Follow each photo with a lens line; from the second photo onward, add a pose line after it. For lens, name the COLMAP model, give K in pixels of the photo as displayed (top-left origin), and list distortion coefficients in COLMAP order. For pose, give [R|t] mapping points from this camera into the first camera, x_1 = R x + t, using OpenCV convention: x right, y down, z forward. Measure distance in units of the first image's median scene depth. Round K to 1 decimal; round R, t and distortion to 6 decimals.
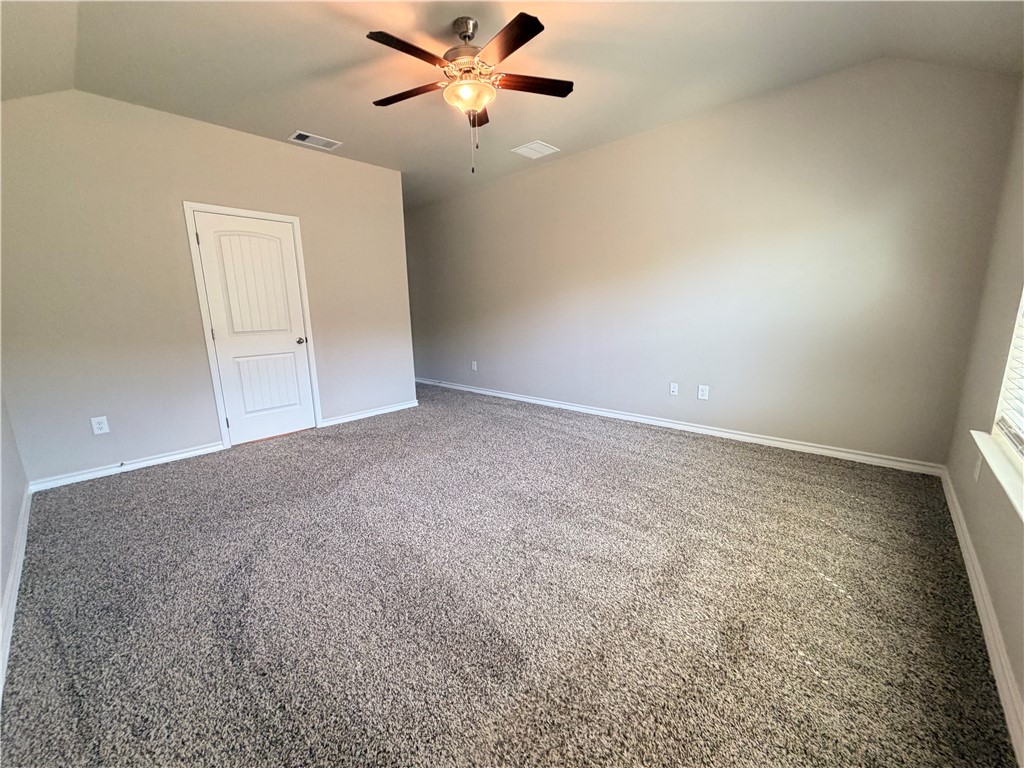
lens RADIAL K [[409.9, 0, 512.7], [0, 409.9, 383.5], [0, 0, 1]] dist [0.003744, -0.001305]
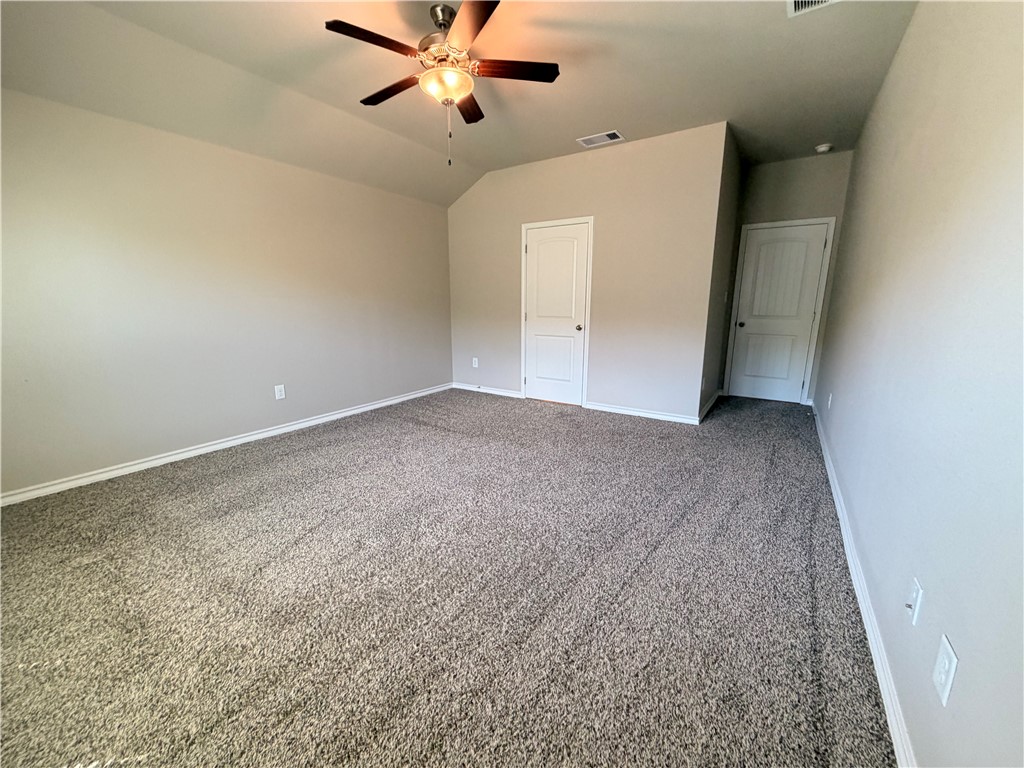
lens RADIAL K [[409.9, 0, 509.7], [0, 409.9, 385.1], [0, 0, 1]] dist [0.003744, -0.001305]
pose [[0.158189, 0.222991, -0.961900, 0.621208], [-0.187155, 0.963278, 0.192532, -0.143133], [0.969510, 0.149568, 0.194114, 0.658906]]
